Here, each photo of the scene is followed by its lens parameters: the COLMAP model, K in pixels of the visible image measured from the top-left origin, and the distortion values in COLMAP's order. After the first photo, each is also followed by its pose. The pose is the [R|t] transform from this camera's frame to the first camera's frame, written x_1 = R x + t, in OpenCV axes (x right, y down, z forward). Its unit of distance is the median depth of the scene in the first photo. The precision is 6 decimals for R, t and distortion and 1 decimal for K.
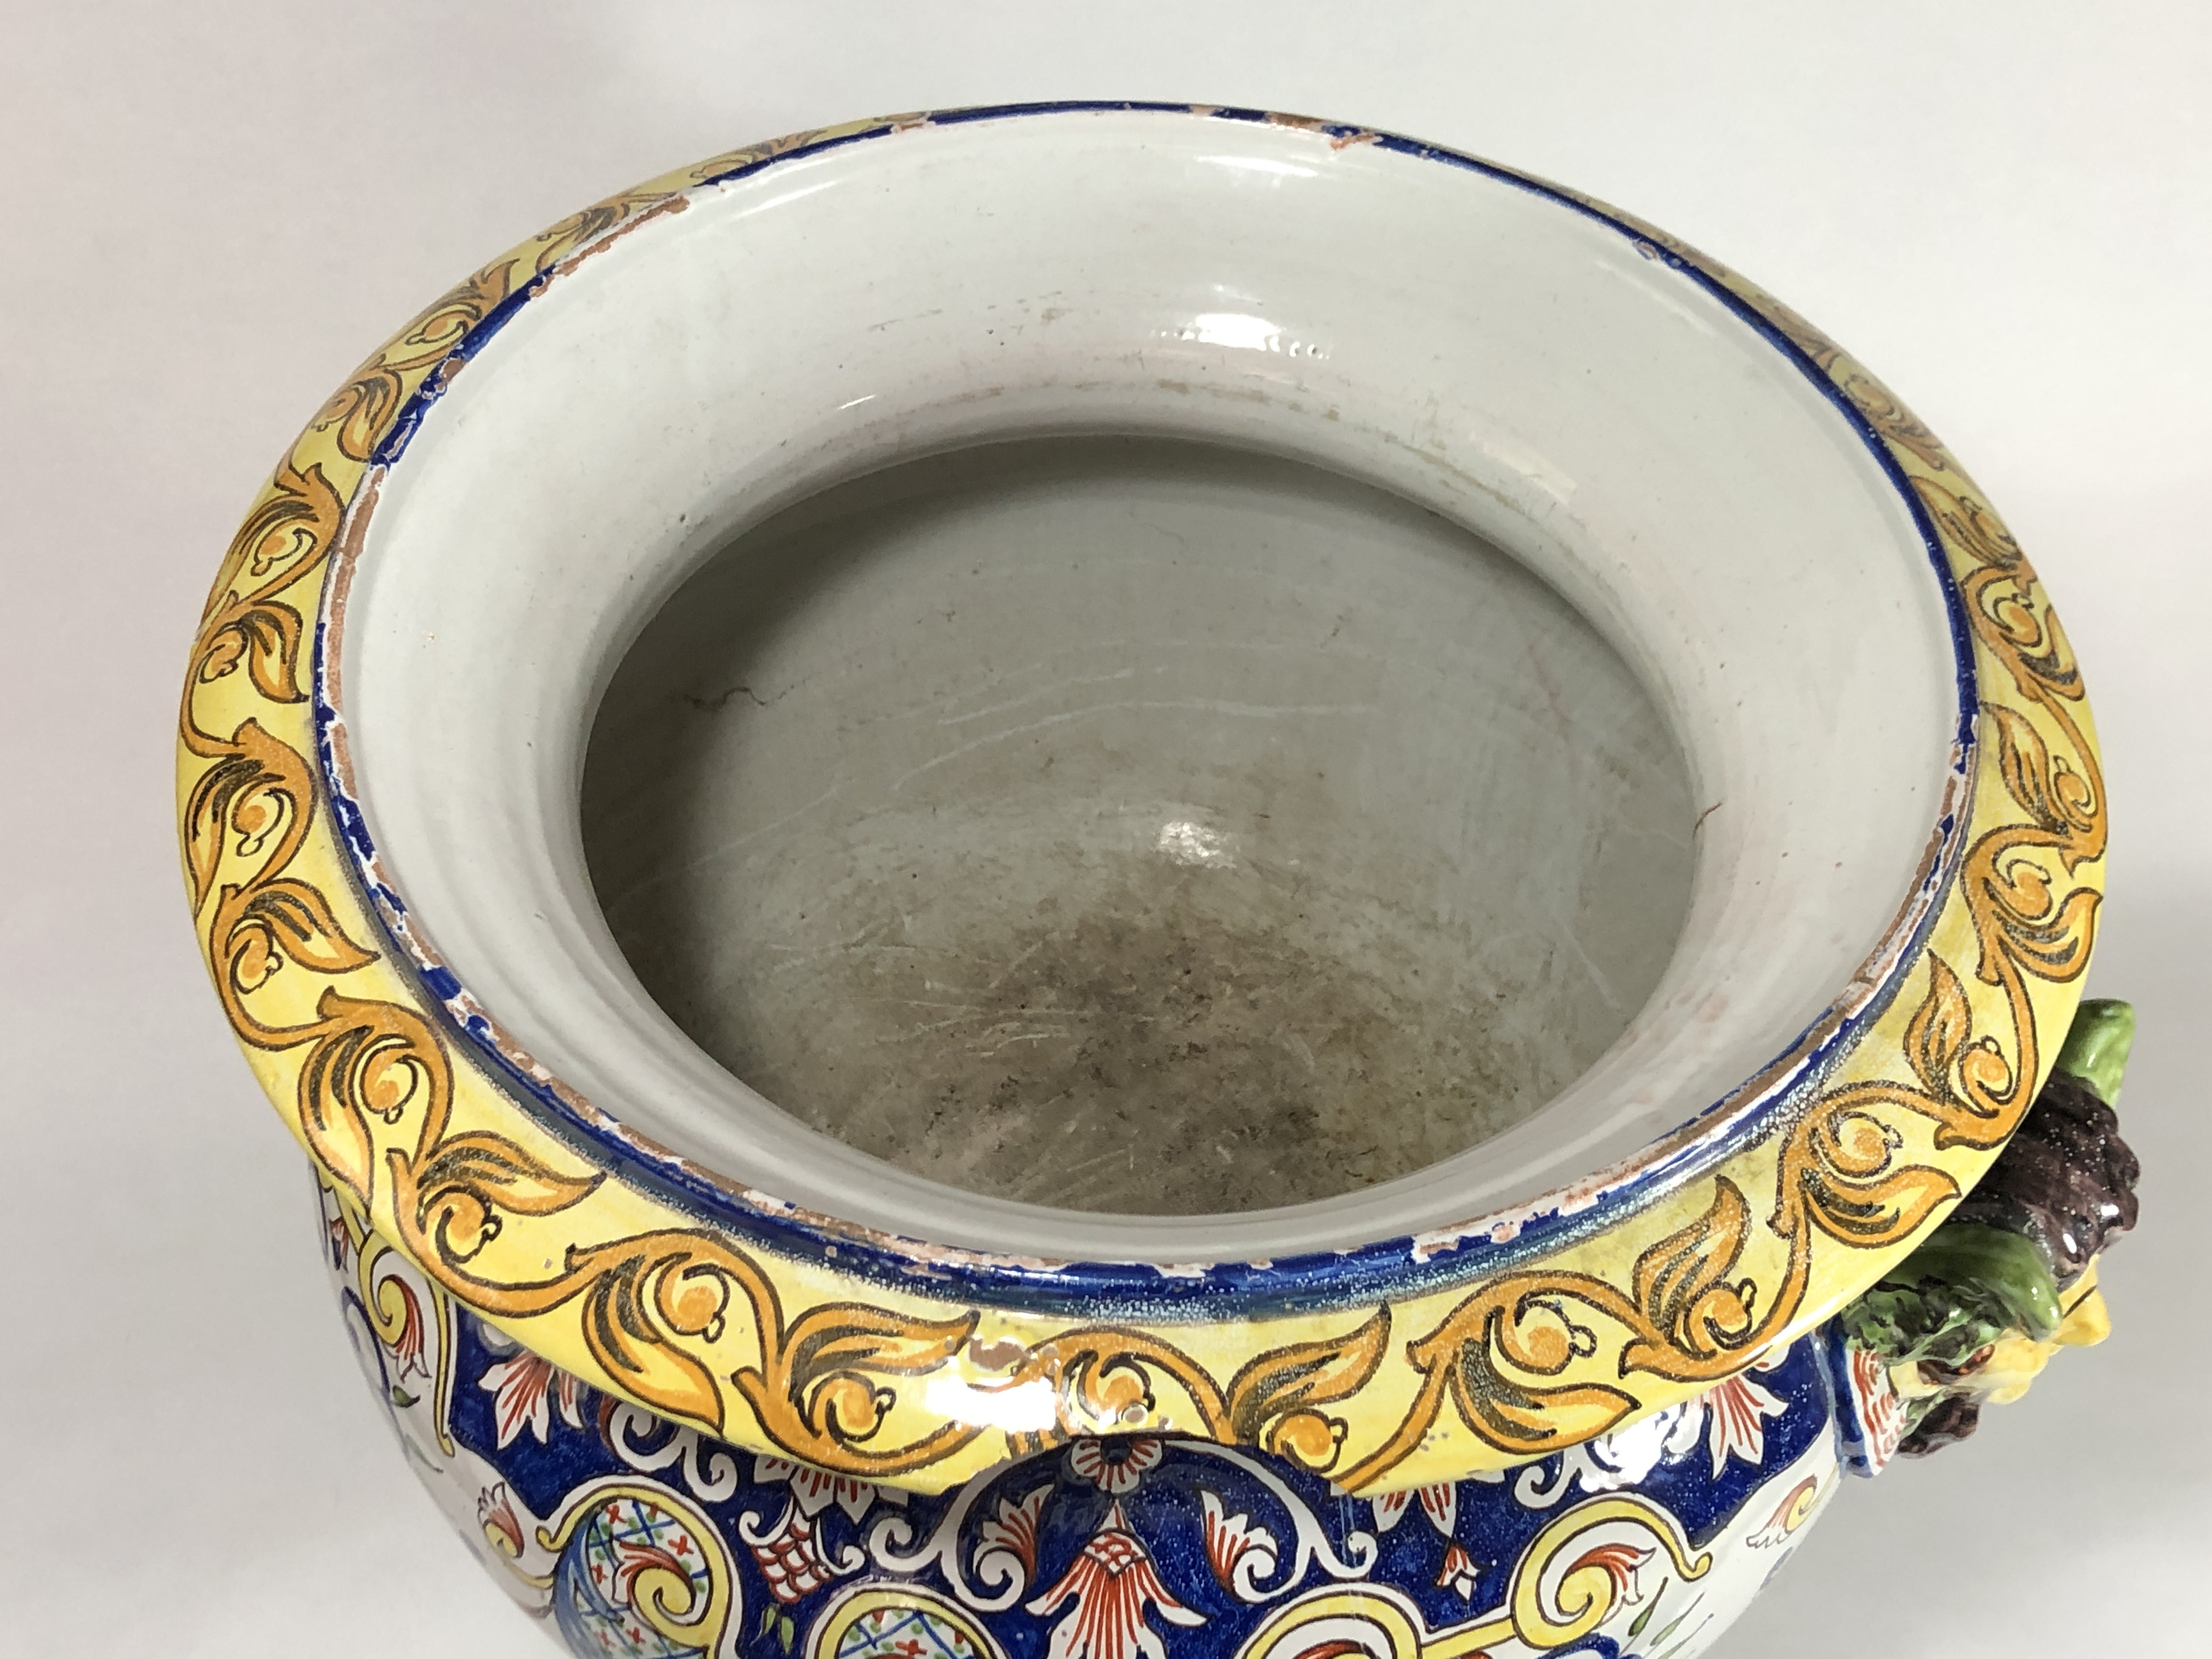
lens RADIAL K [[2912.2, 0, 1097.9], [0, 2912.2, 839.6], [0, 0, 1]] dist [0.091704, 0.000000]
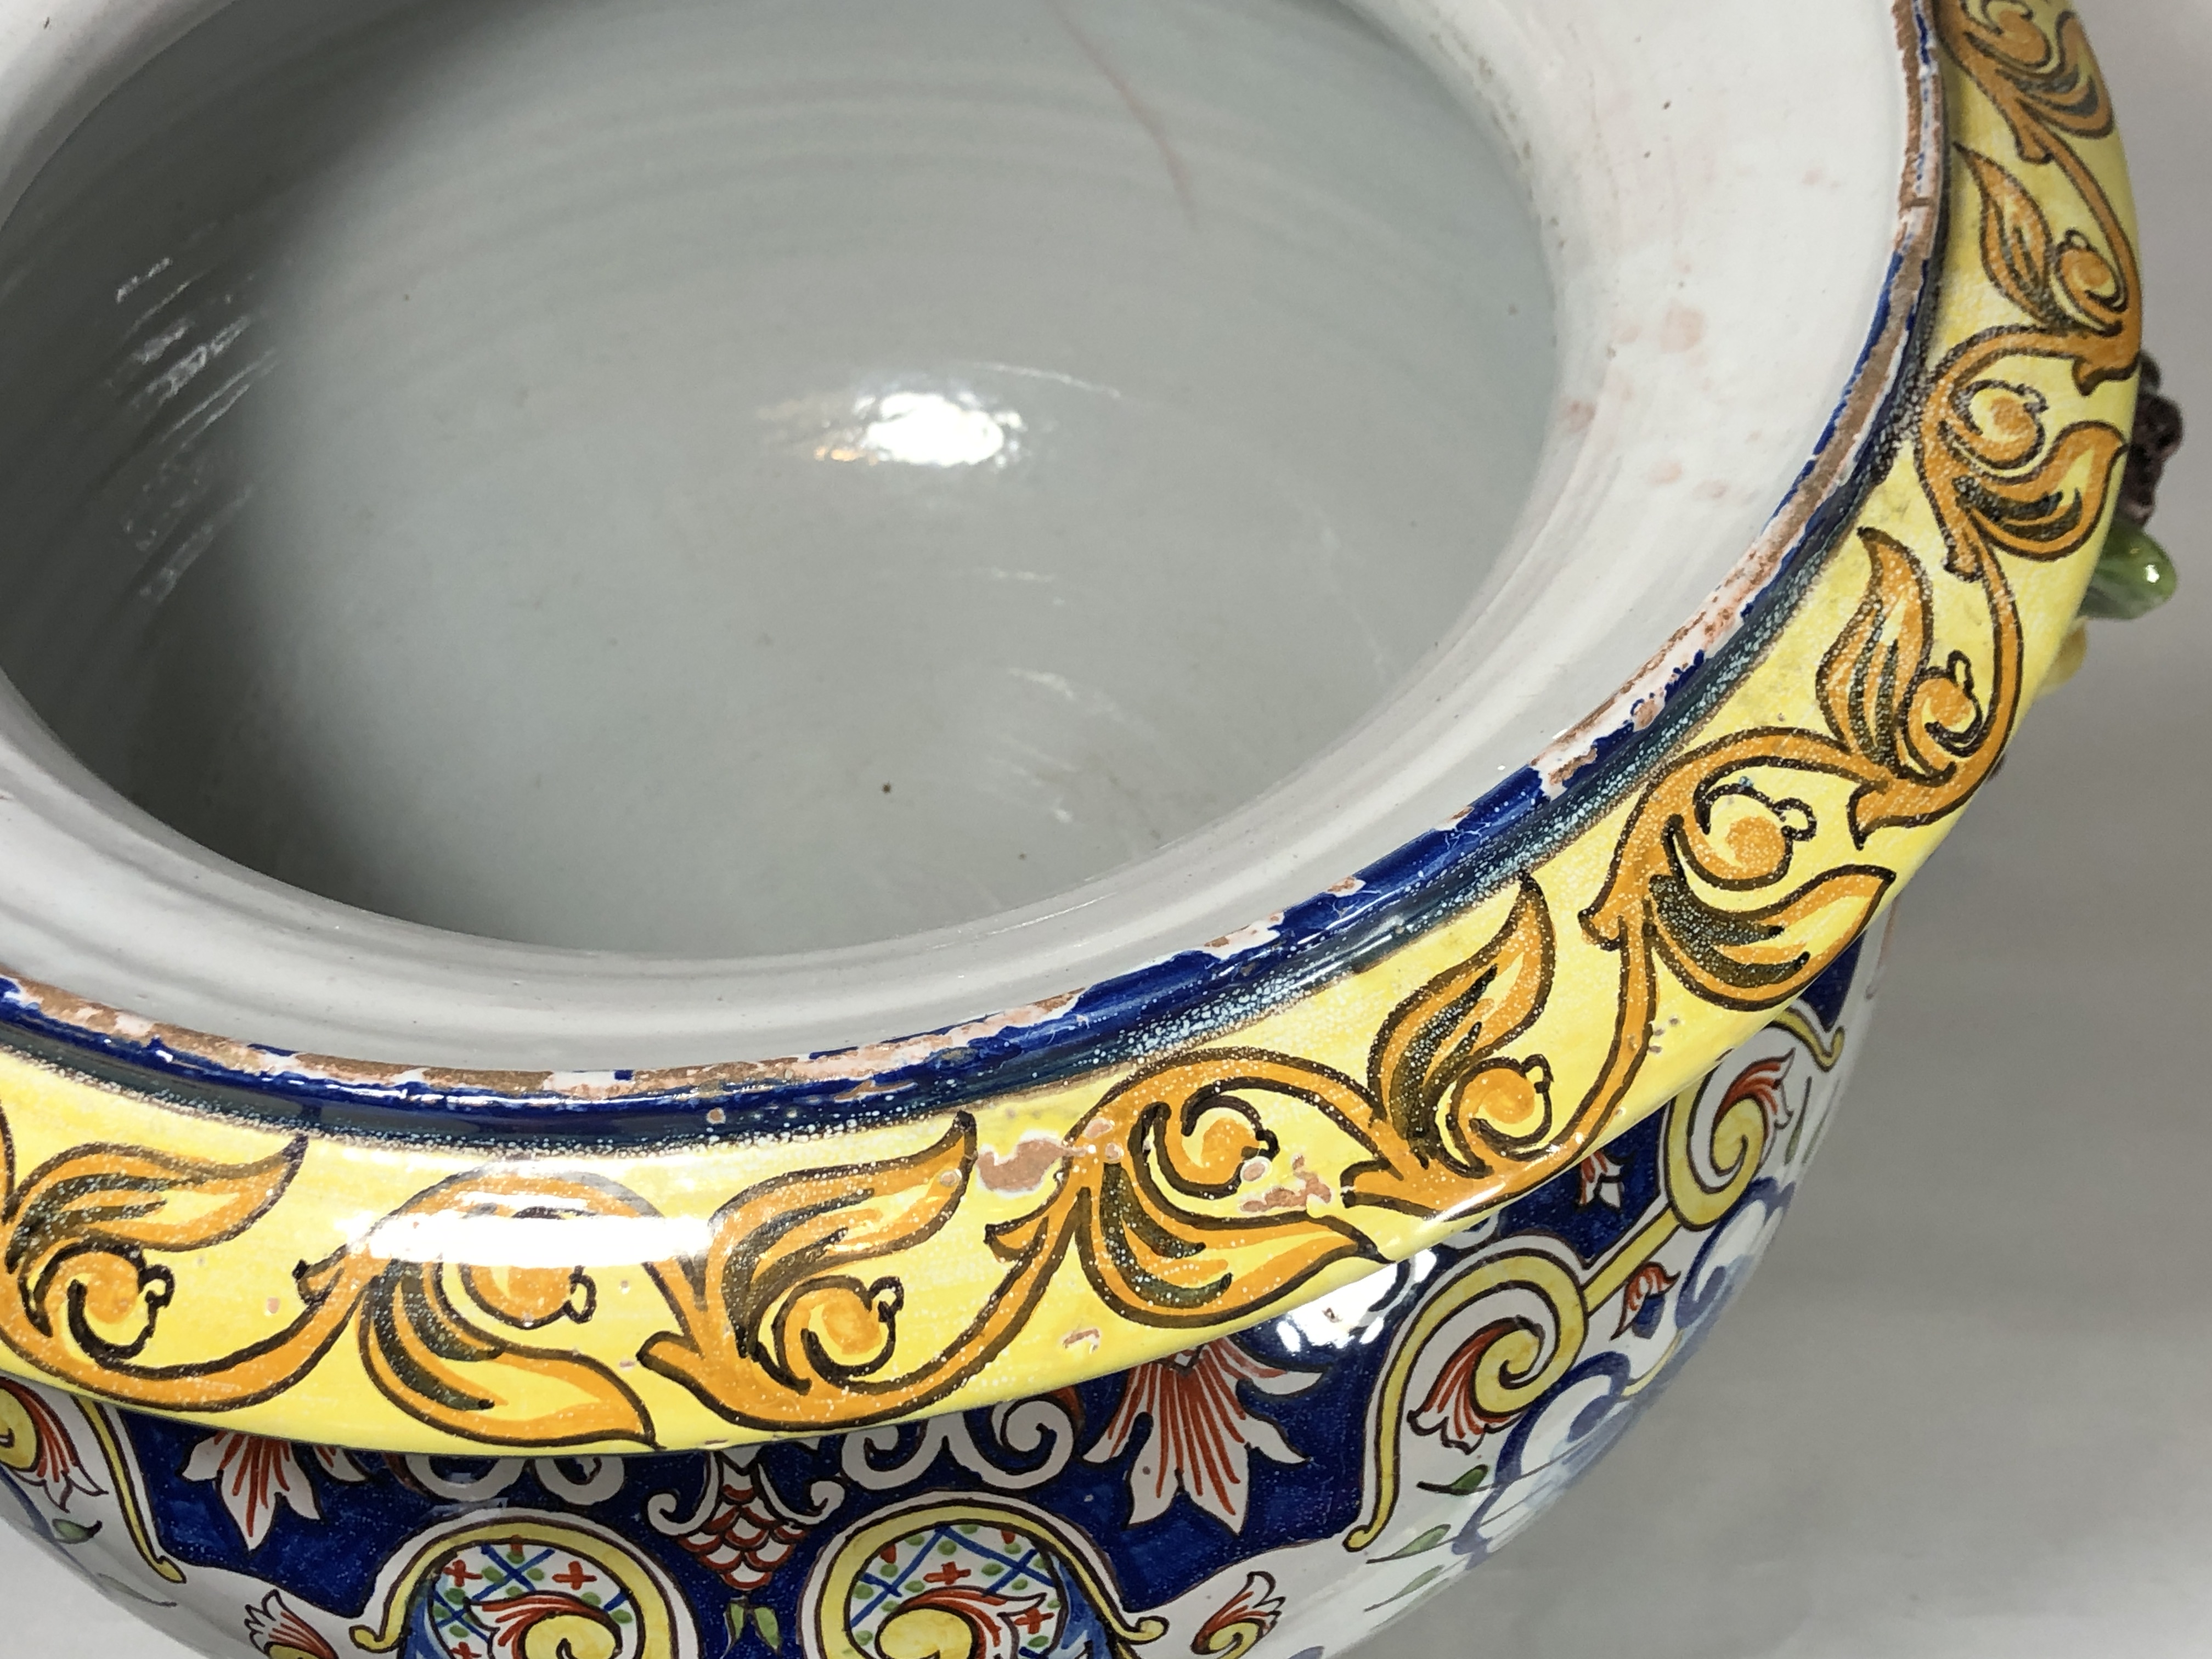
lens RADIAL K [[2838.1, 0, 1100.2], [0, 2838.1, 808.8], [0, 0, 1]] dist [0.078697, 0.000000]
pose [[0.913404, -0.358692, 0.192441, -0.107583], [0.332635, 0.930225, 0.155031, 0.011196], [-0.234622, -0.077593, 0.968985, 0.380933]]
